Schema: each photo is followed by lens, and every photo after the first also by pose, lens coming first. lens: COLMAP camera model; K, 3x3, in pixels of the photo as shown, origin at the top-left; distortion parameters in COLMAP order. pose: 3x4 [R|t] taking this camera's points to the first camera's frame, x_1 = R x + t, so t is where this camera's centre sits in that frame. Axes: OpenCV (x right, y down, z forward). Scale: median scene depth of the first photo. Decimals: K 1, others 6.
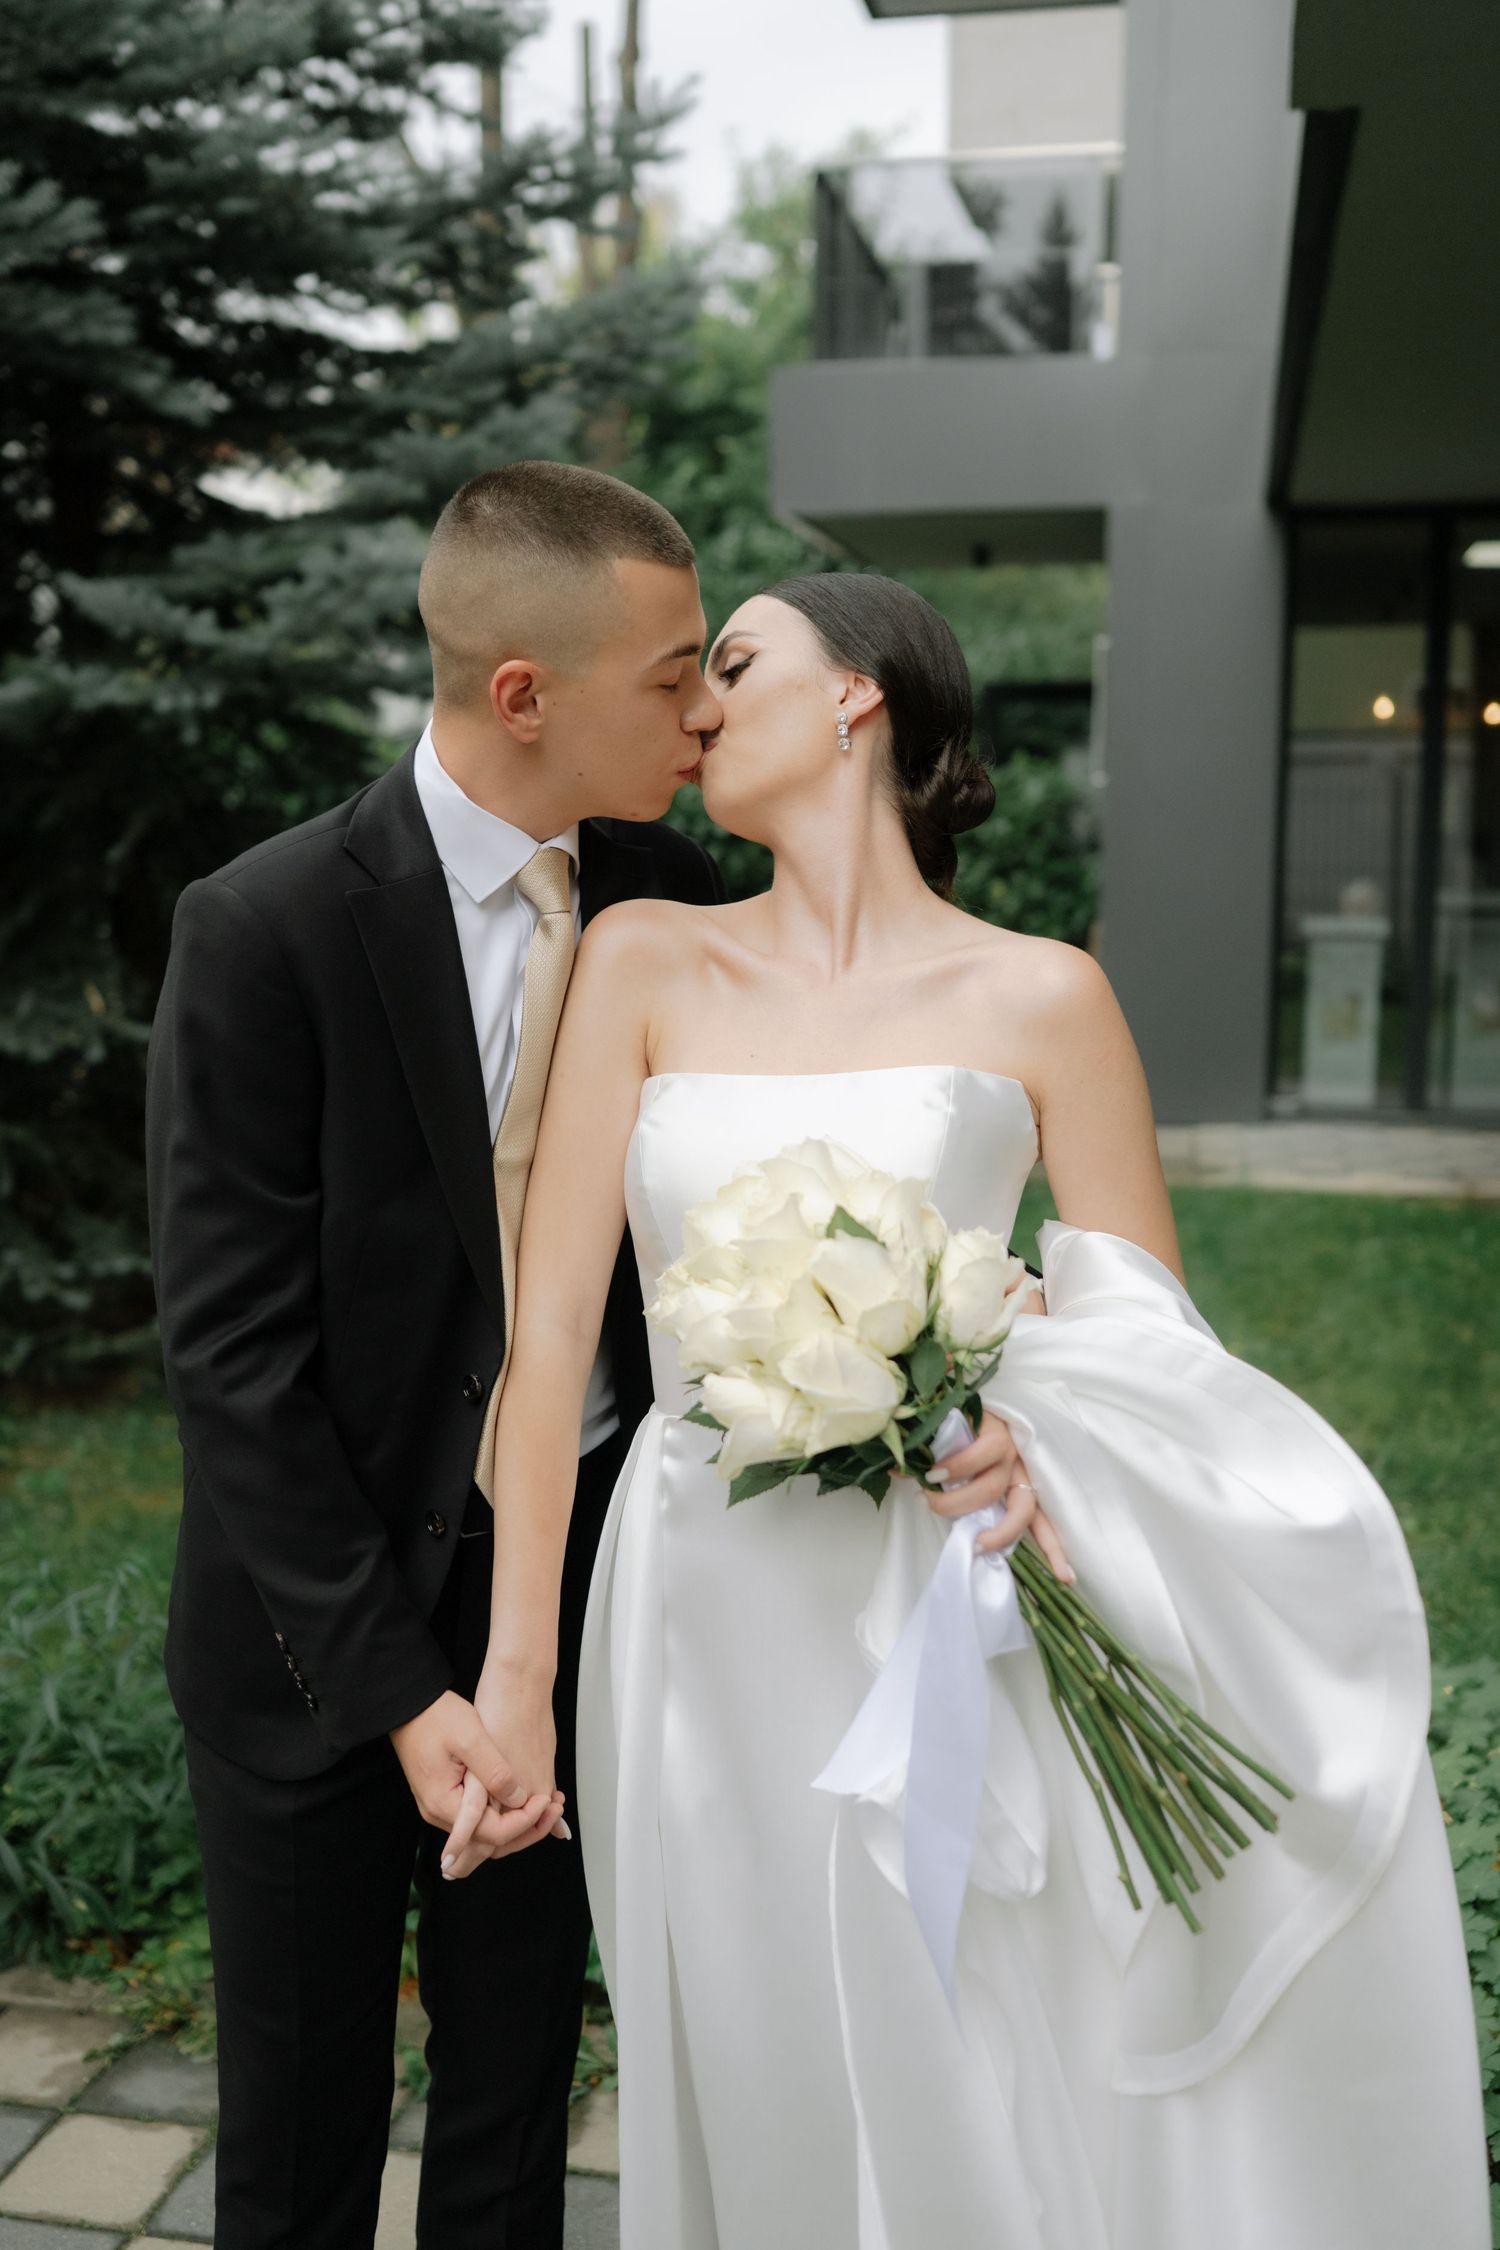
lens RADIAL K [[2393.8, 0, 755.1], [0, 2393.8, 1081.1], [0, 0, 1]] dist [-0.004516, 0.369580]
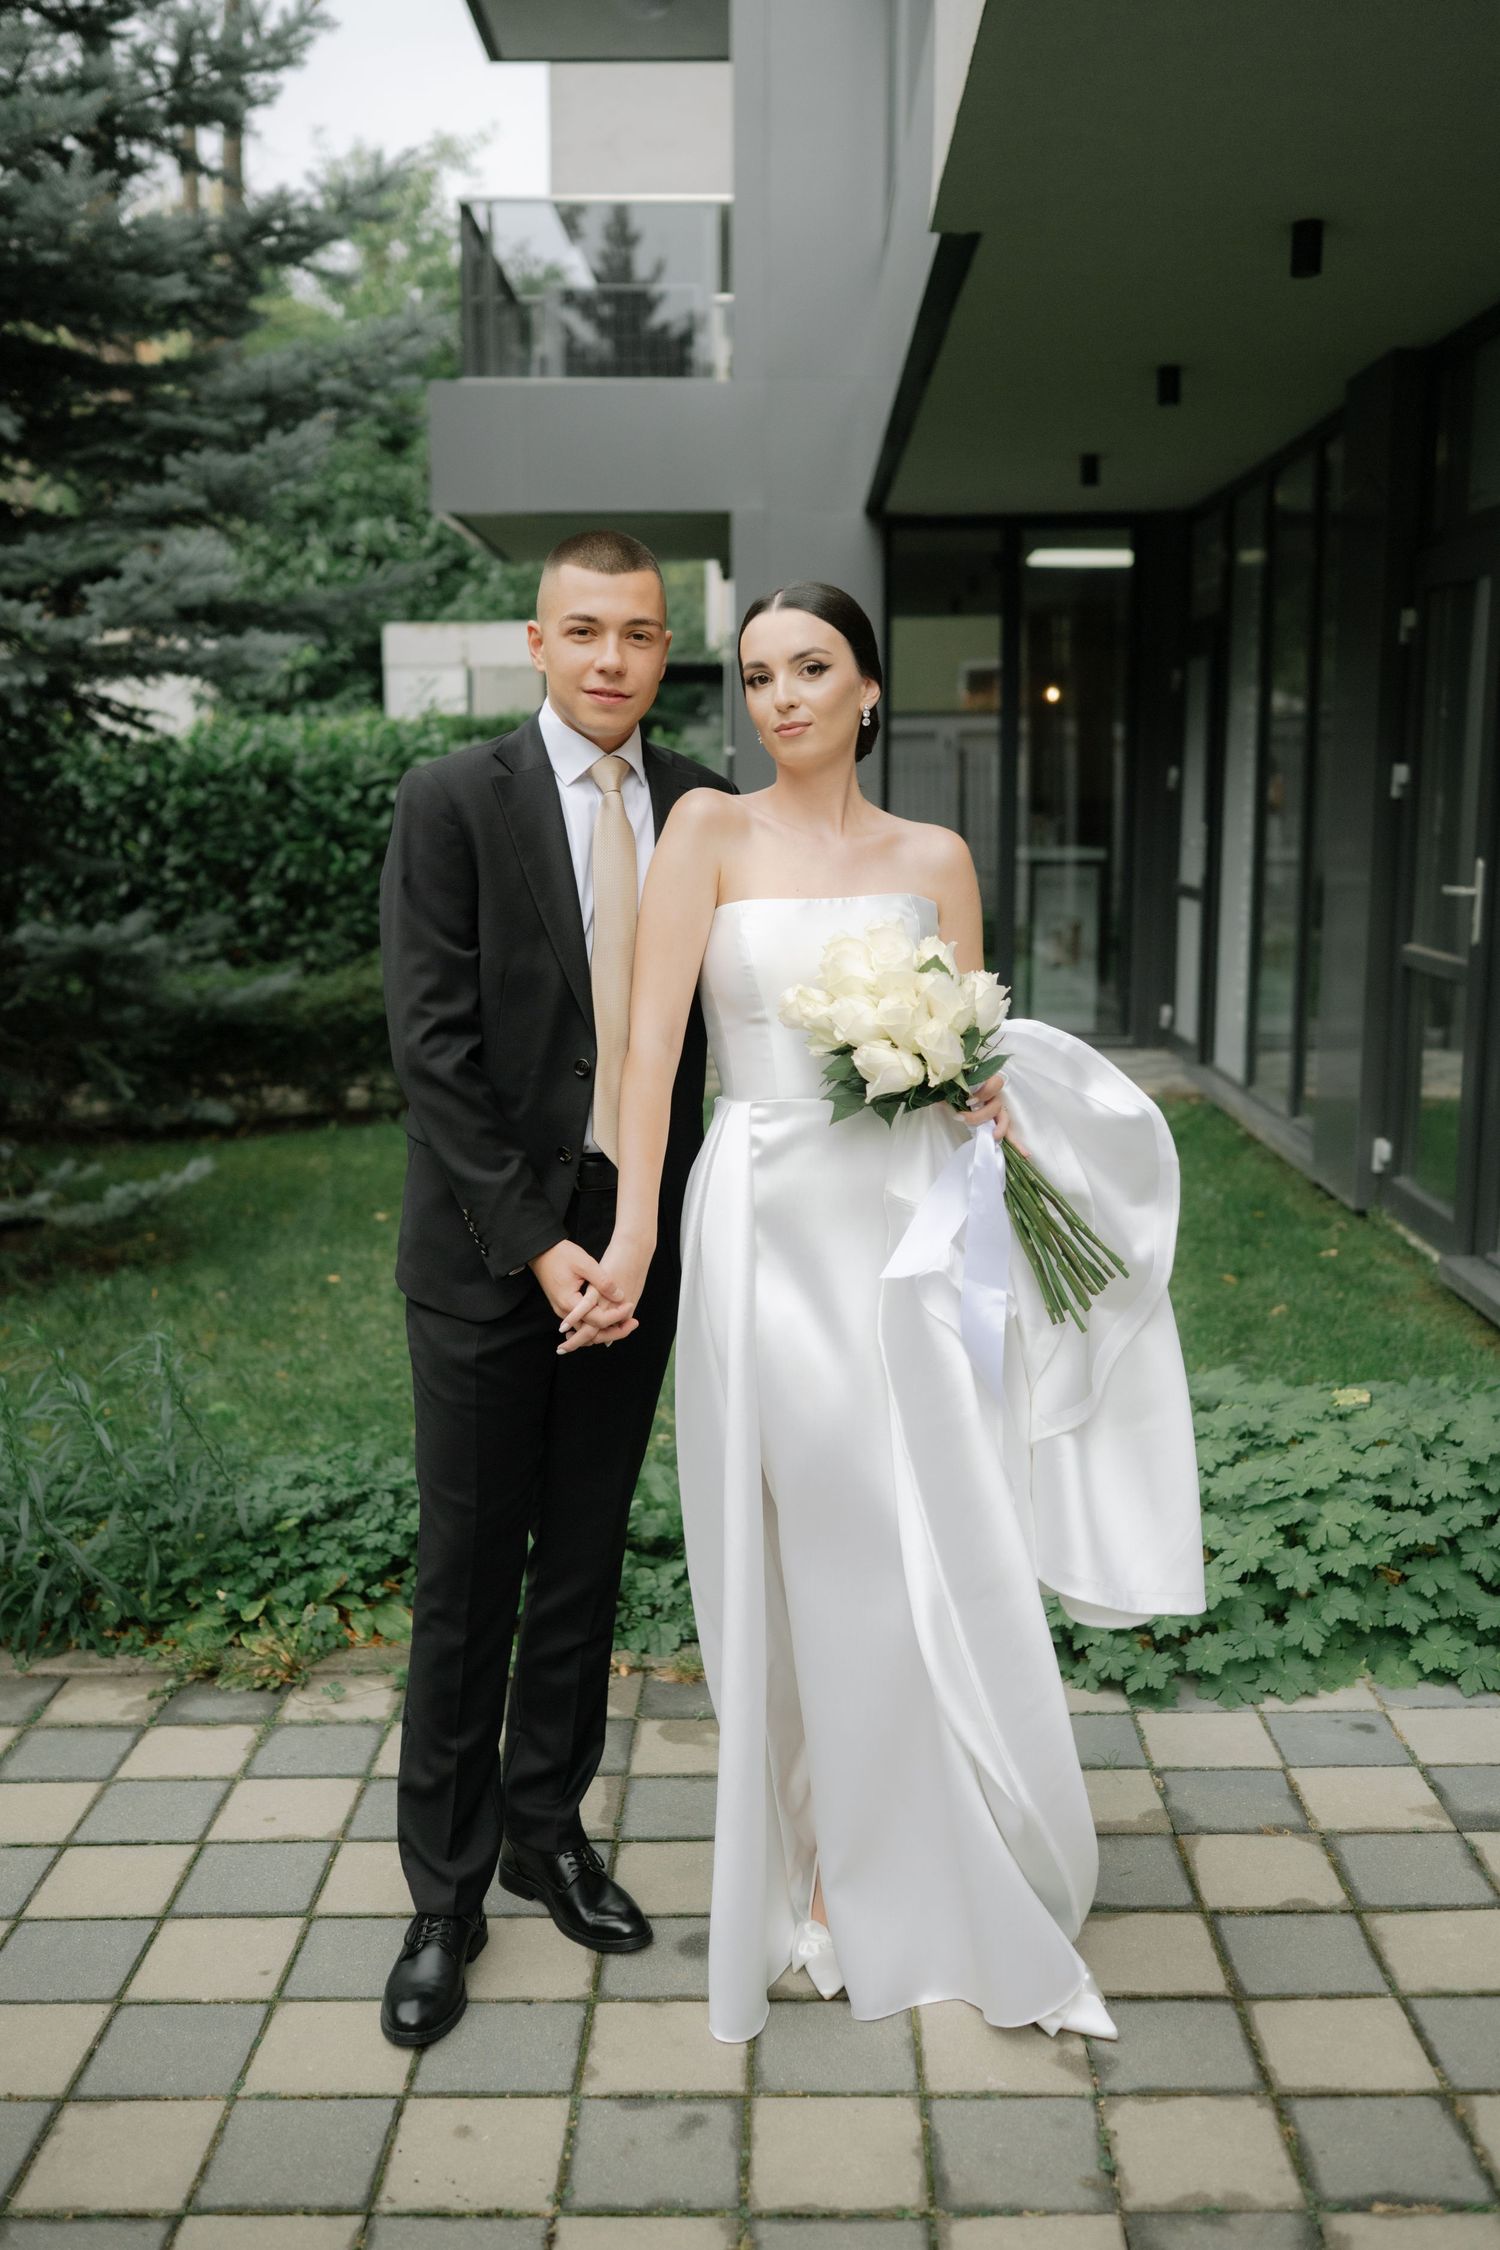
lens RADIAL K [[2260.9, 0, 750.0], [0, 2260.9, 1125.0], [0, 0, 1]] dist [0.139171, 0.021491]
pose [[0.979924, -0.046987, 0.193757, -0.113801], [0.038934, 0.998221, 0.045166, 0.023925], [-0.195535, -0.036715, 0.980009, -0.195561]]
